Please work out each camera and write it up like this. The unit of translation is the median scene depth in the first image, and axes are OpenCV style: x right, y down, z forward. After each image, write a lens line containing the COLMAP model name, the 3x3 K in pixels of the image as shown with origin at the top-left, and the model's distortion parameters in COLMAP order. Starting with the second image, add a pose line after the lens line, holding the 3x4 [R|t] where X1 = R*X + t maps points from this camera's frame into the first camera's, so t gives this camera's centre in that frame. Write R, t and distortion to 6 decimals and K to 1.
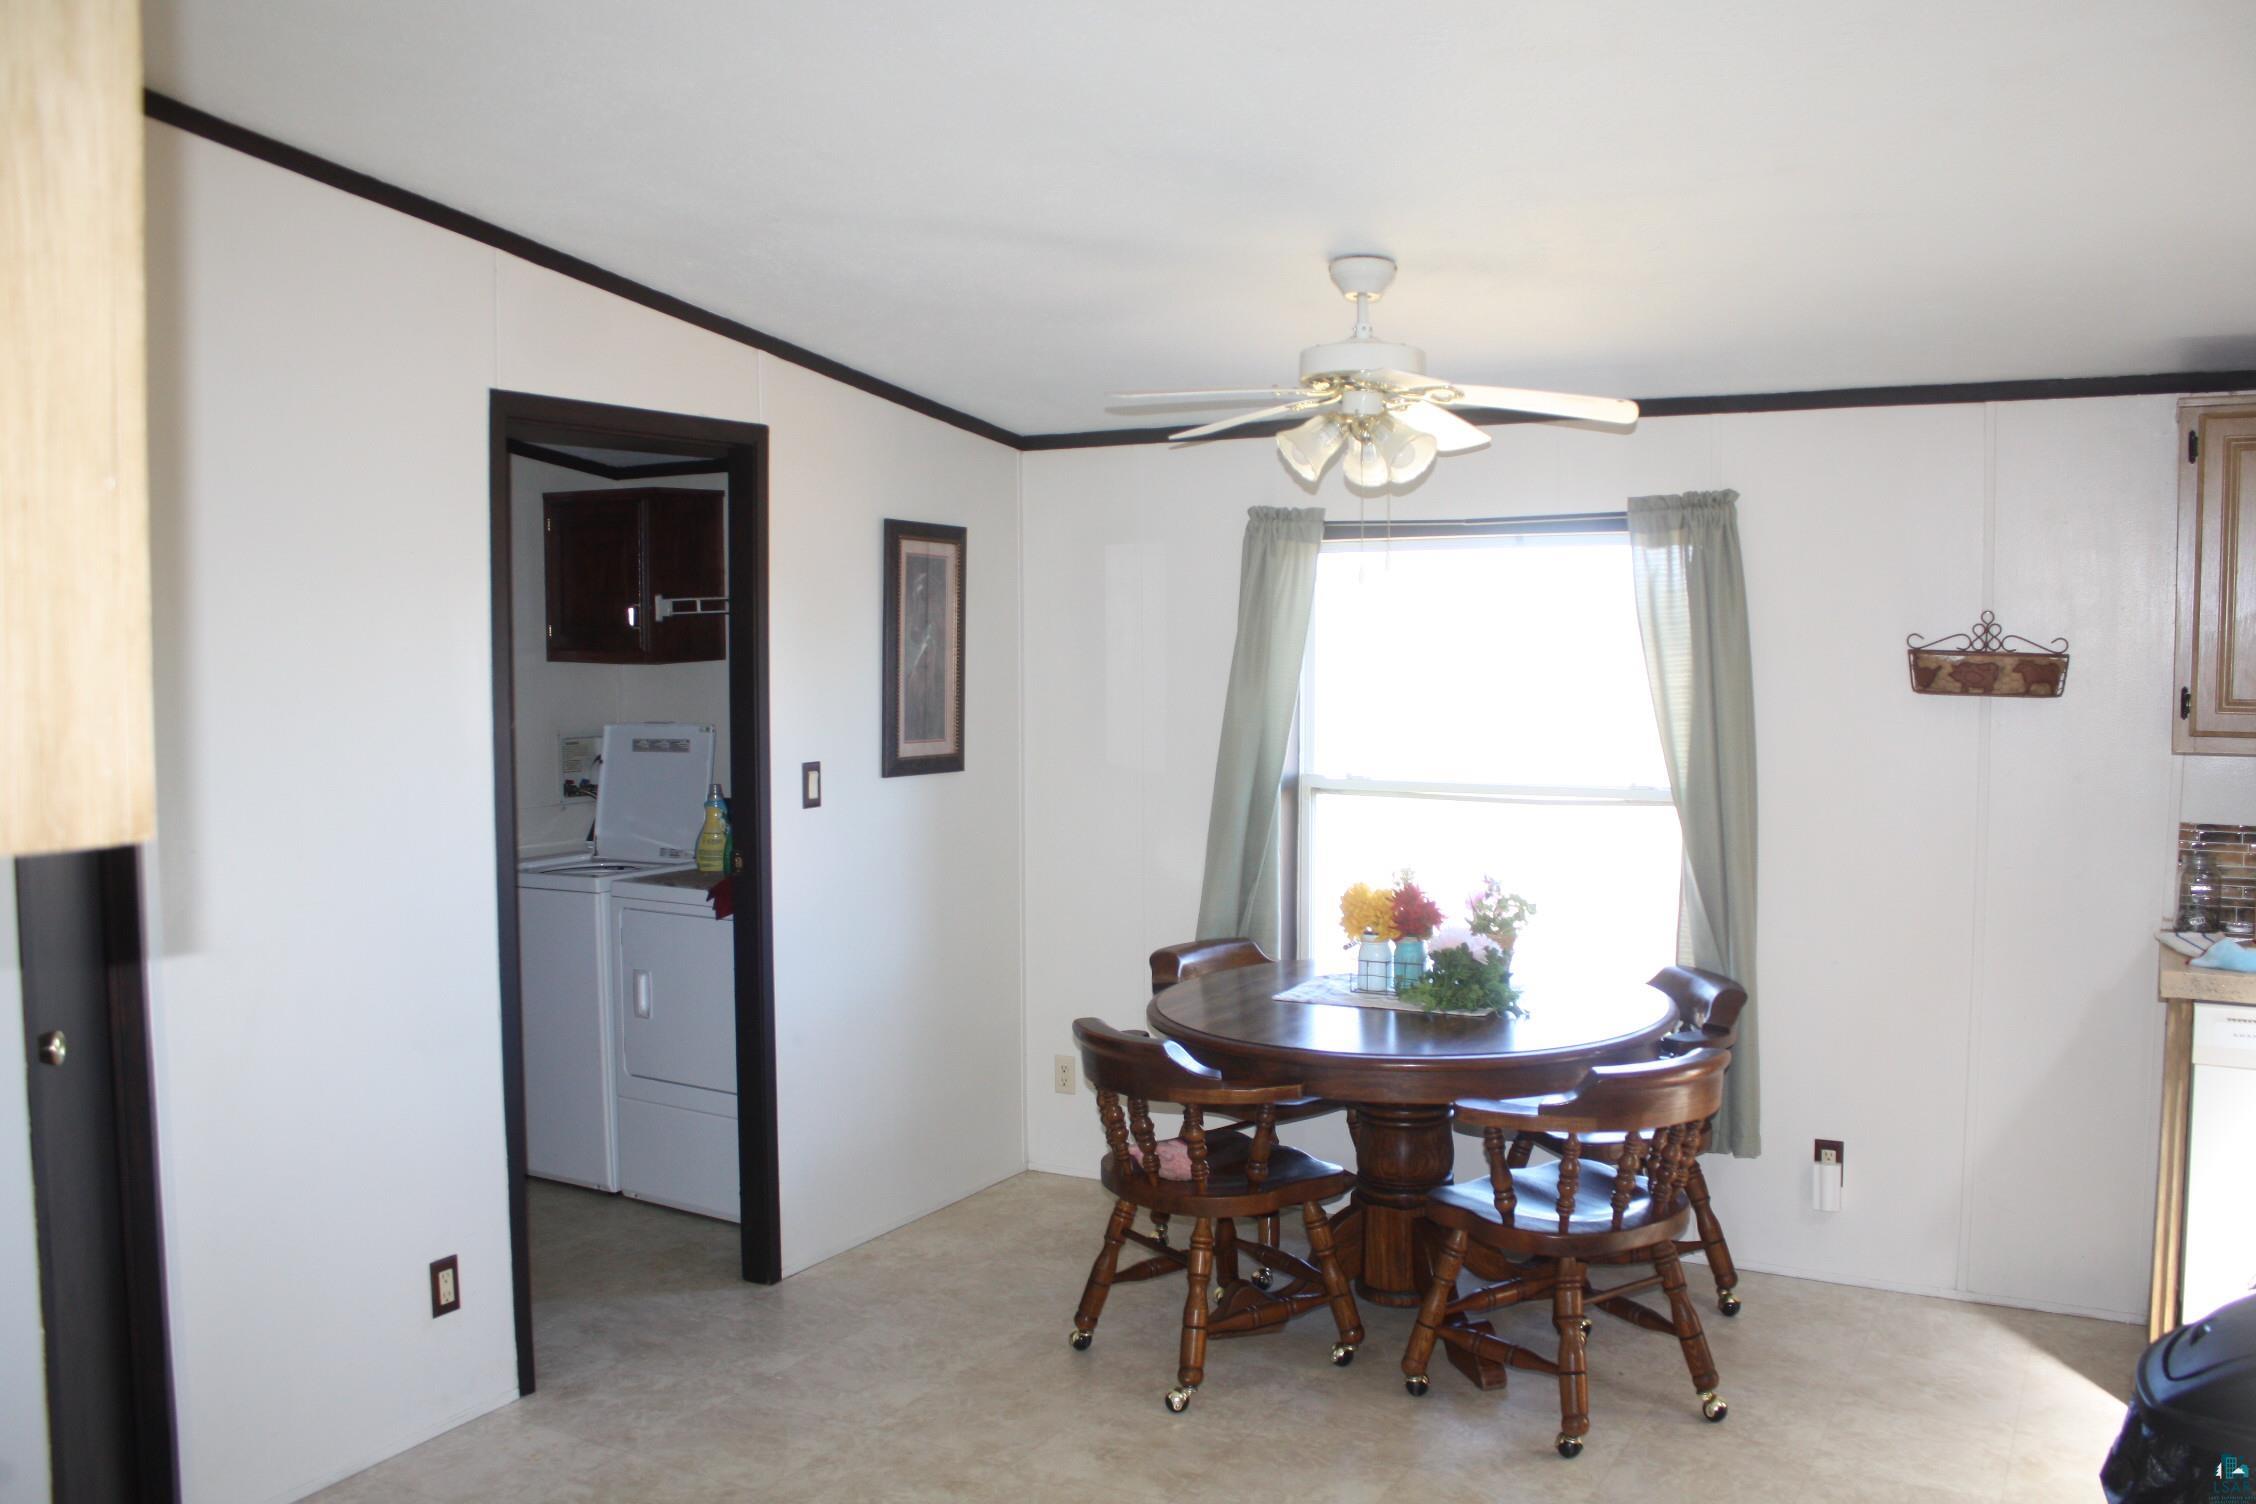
lens RADIAL K [[1854.7, 0, 1128.0], [0, 1854.7, 752.0], [0, 0, 1]] dist [-0.088445, 0.010728]
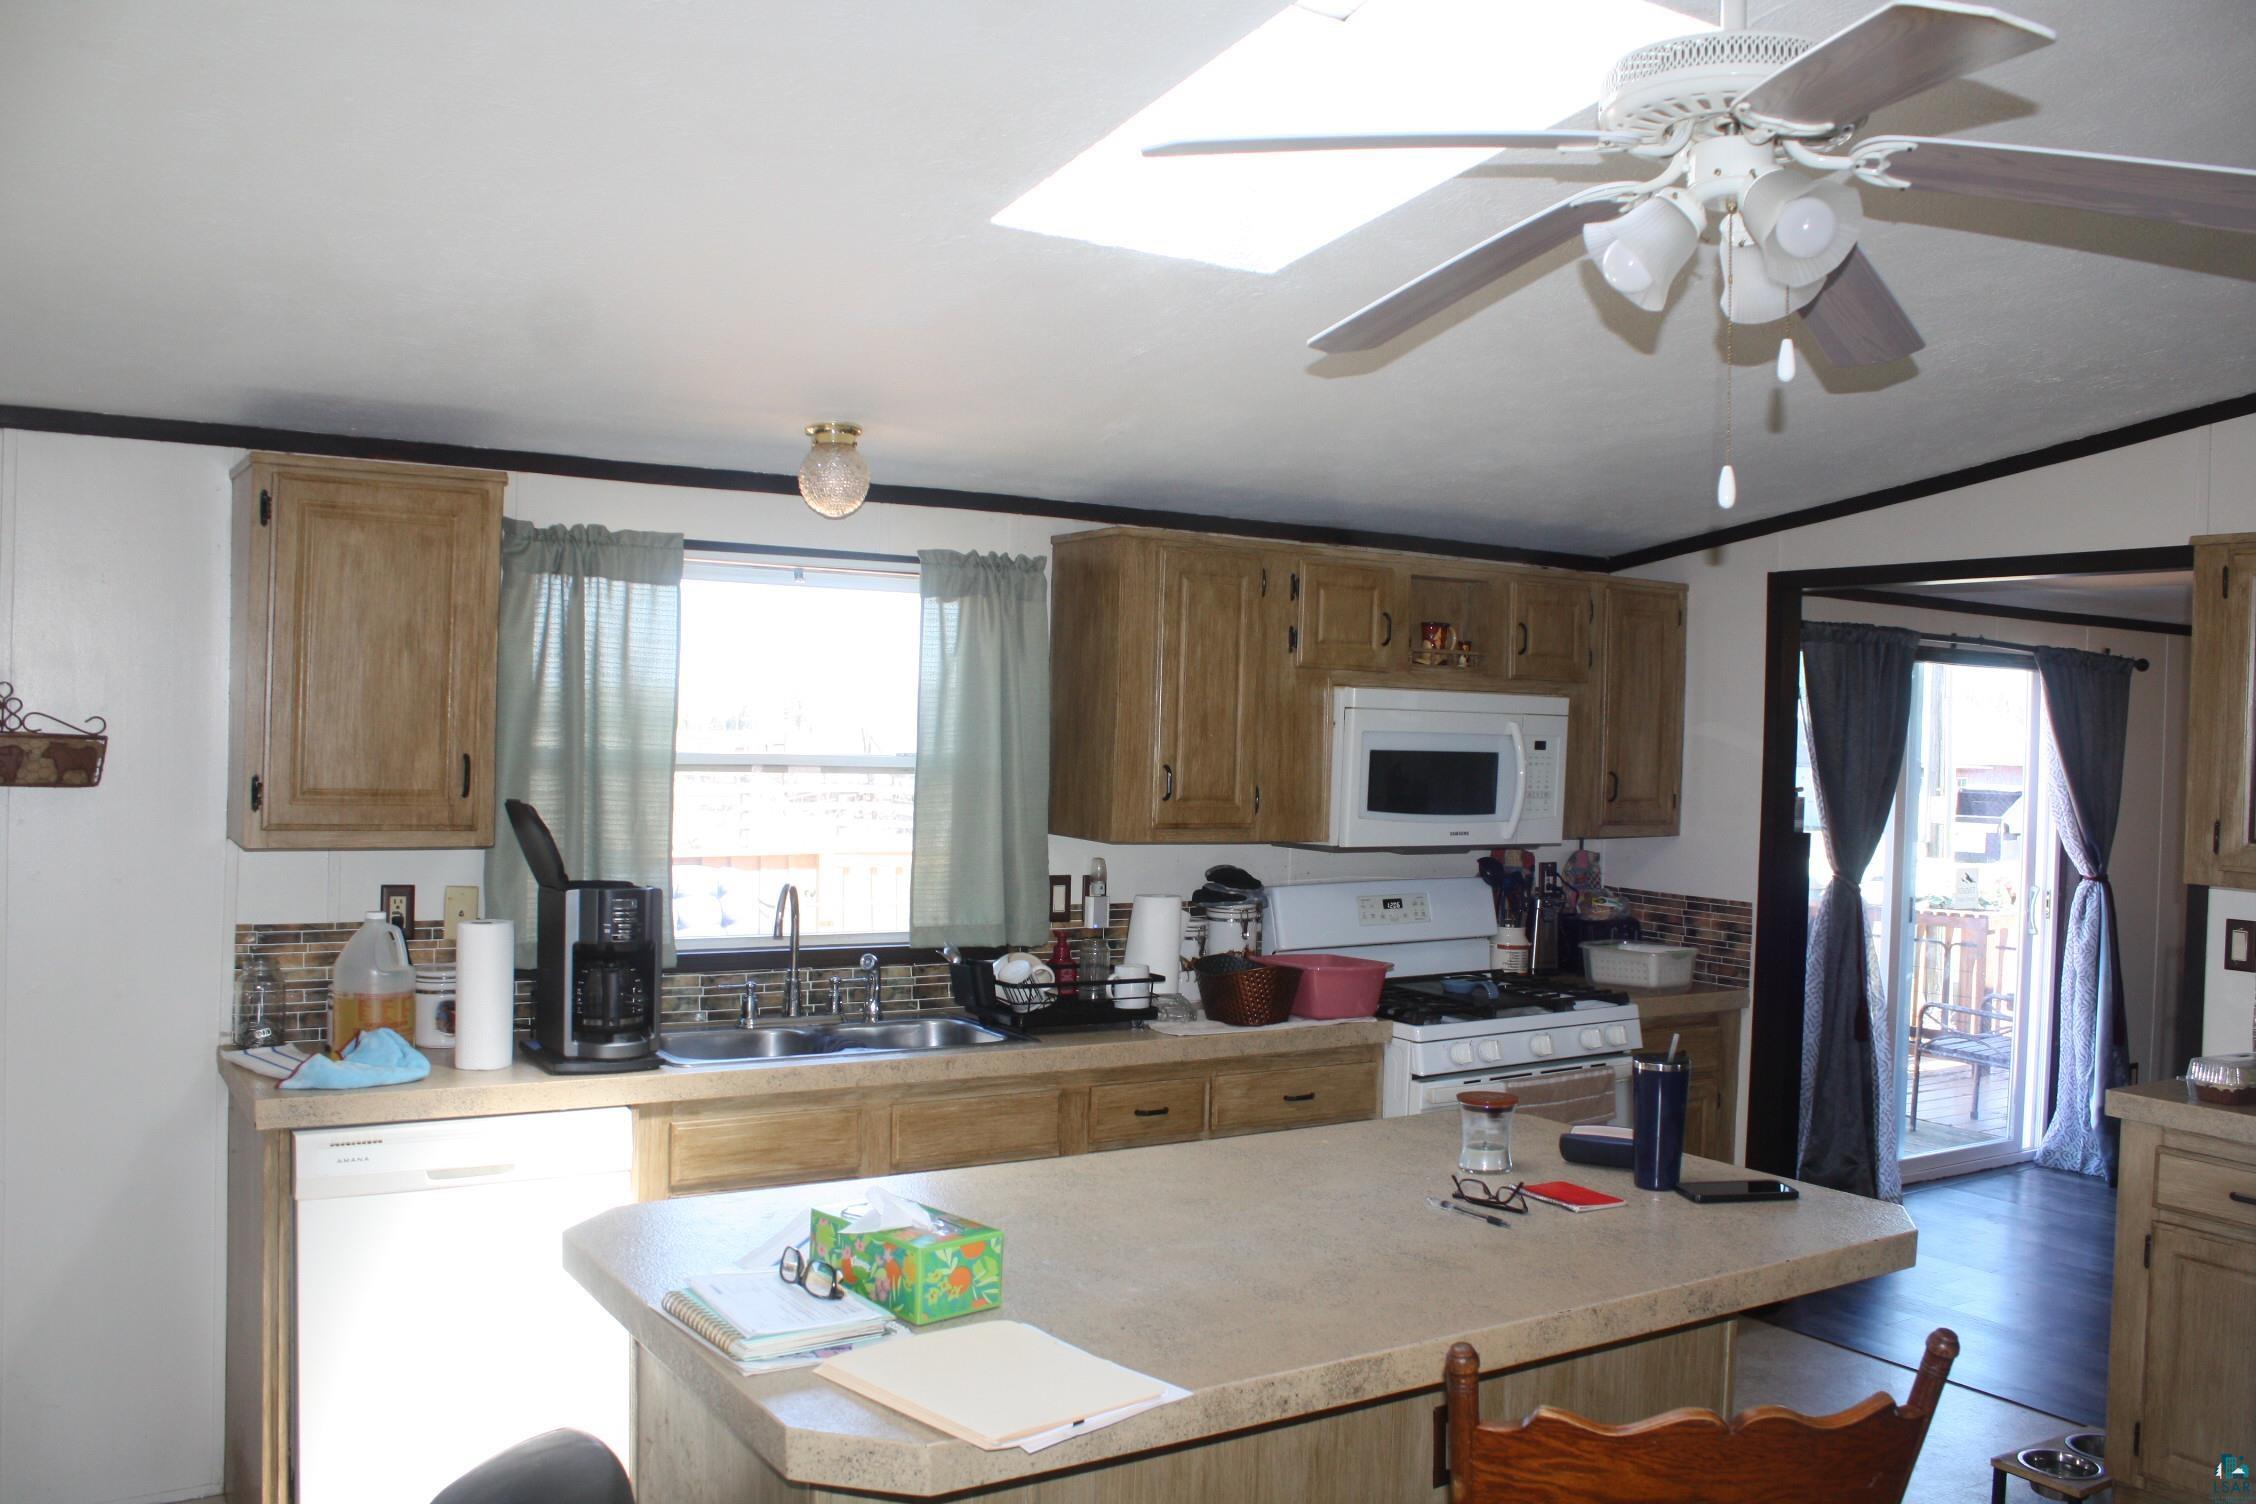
lens RADIAL K [[1854.7, 0, 1128.0], [0, 1854.7, 752.0], [0, 0, 1]] dist [-0.088445, 0.010728]
pose [[0.476365, 0.003759, 0.879239, 0.000870], [0.029131, 0.999374, -0.020056, -0.015817], [-0.878765, 0.035167, 0.475958, 0.176817]]
